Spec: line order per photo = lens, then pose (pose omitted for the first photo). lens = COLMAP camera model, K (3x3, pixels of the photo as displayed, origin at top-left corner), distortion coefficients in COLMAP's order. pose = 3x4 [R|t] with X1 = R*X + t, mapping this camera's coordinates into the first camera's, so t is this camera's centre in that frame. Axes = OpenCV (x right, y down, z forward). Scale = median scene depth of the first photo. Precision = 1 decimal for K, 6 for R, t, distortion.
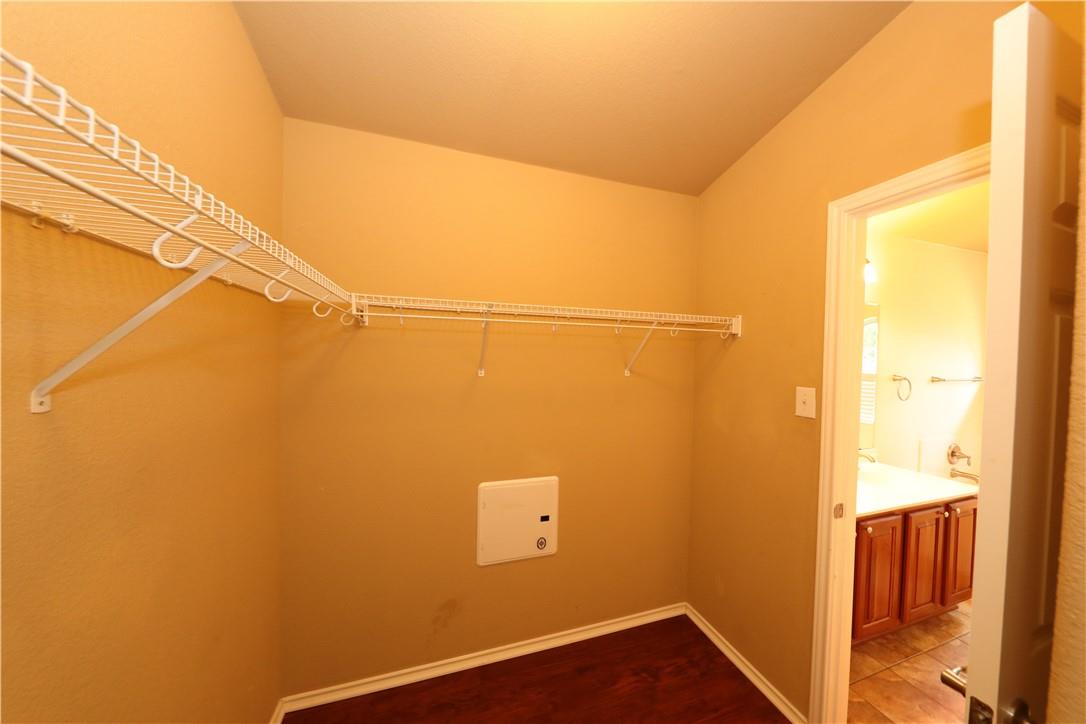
lens RADIAL K [[340.6, 0, 546.5], [0, 340.6, 352.8], [0, 0, 1]] dist [-0.004927, -0.000718]
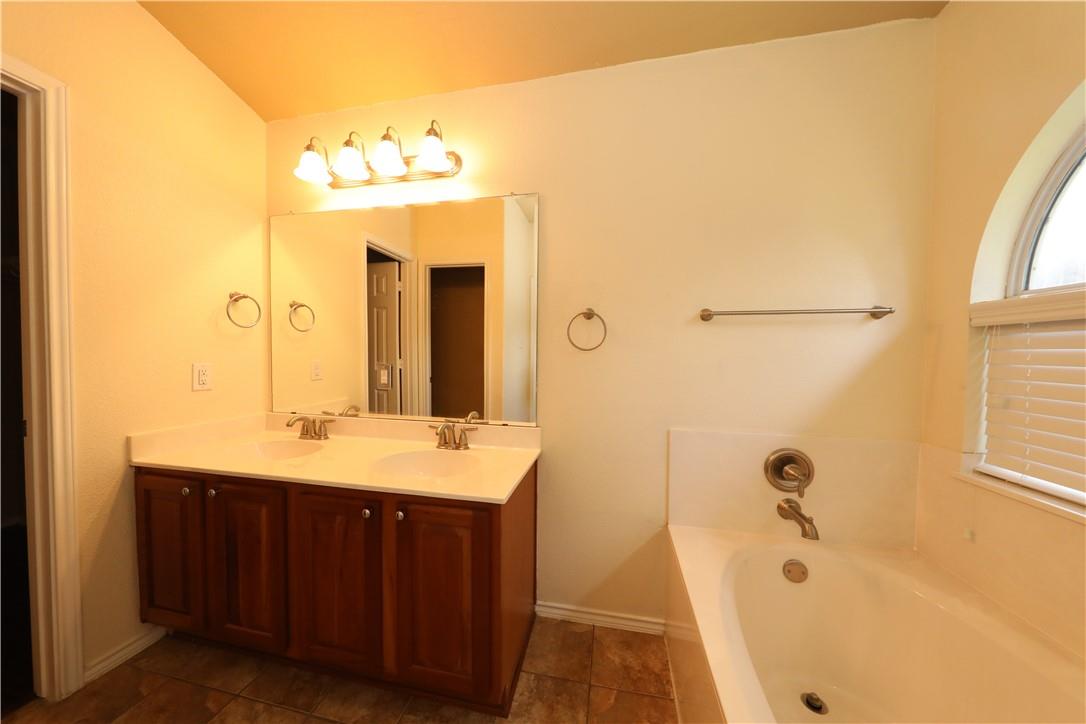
lens RADIAL K [[340.6, 0, 544.3], [0, 340.6, 363.6], [0, 0, 1]] dist [-0.004927, -0.000718]
pose [[0.862346, 0.001054, -0.506318, 1.164763], [0.004450, 0.999943, 0.009660, 0.143872], [0.506300, -0.010584, 0.862293, 0.414306]]
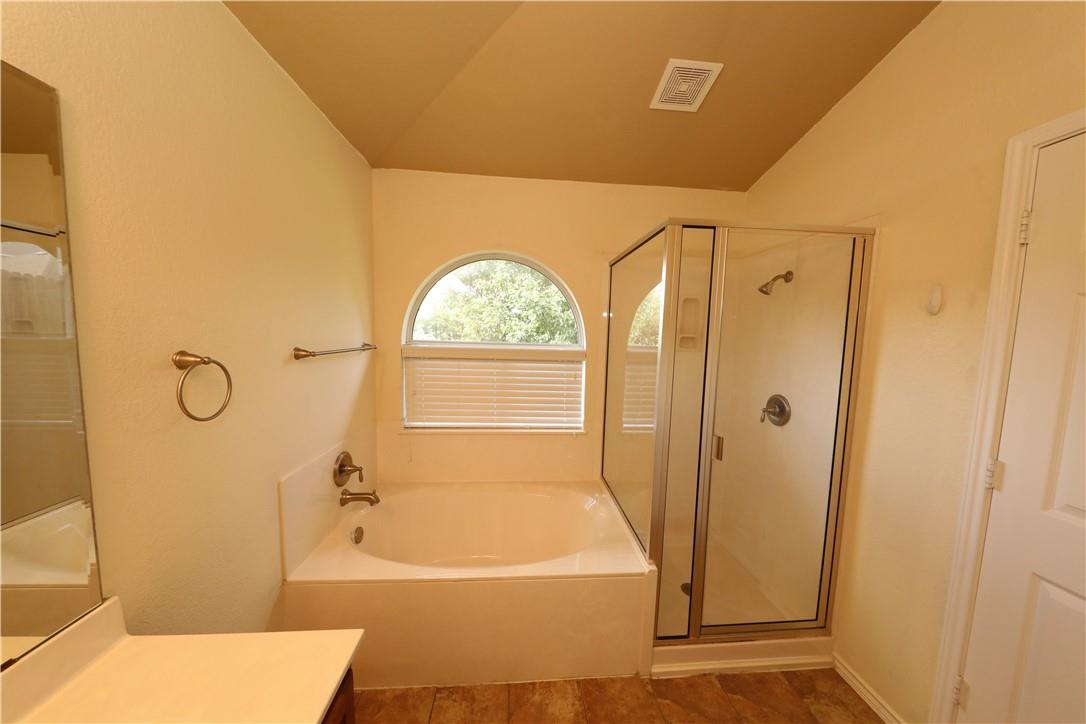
lens RADIAL K [[340.6, 0, 548.9], [0, 340.6, 361.1], [0, 0, 1]] dist [-0.004927, -0.000718]
pose [[0.243672, -0.094385, 0.965254, 0.717384], [-0.013692, 0.994819, 0.100732, 0.032002], [-0.969761, -0.037762, 0.241117, 0.489753]]
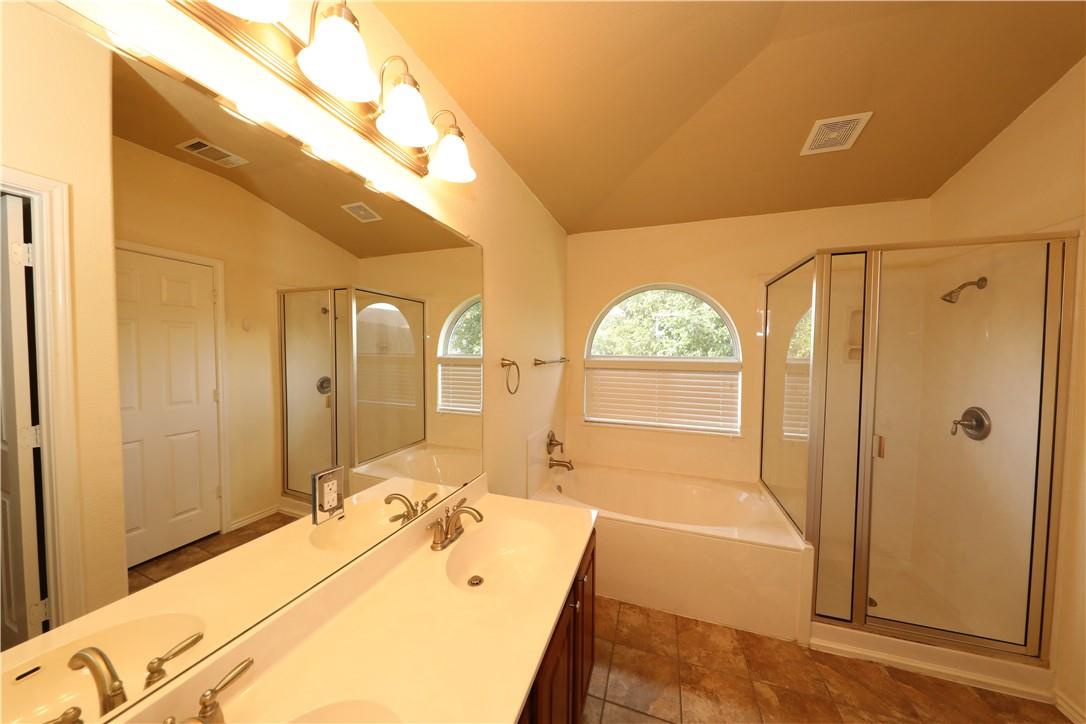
lens RADIAL K [[340.6, 0, 543.1], [0, 340.6, 360.1], [0, 0, 1]] dist [-0.004927, -0.000718]
pose [[0.623180, -0.038703, 0.781120, 0.486109], [0.009921, 0.999086, 0.041587, 0.037929], [-0.782015, -0.018166, 0.622994, 0.450685]]
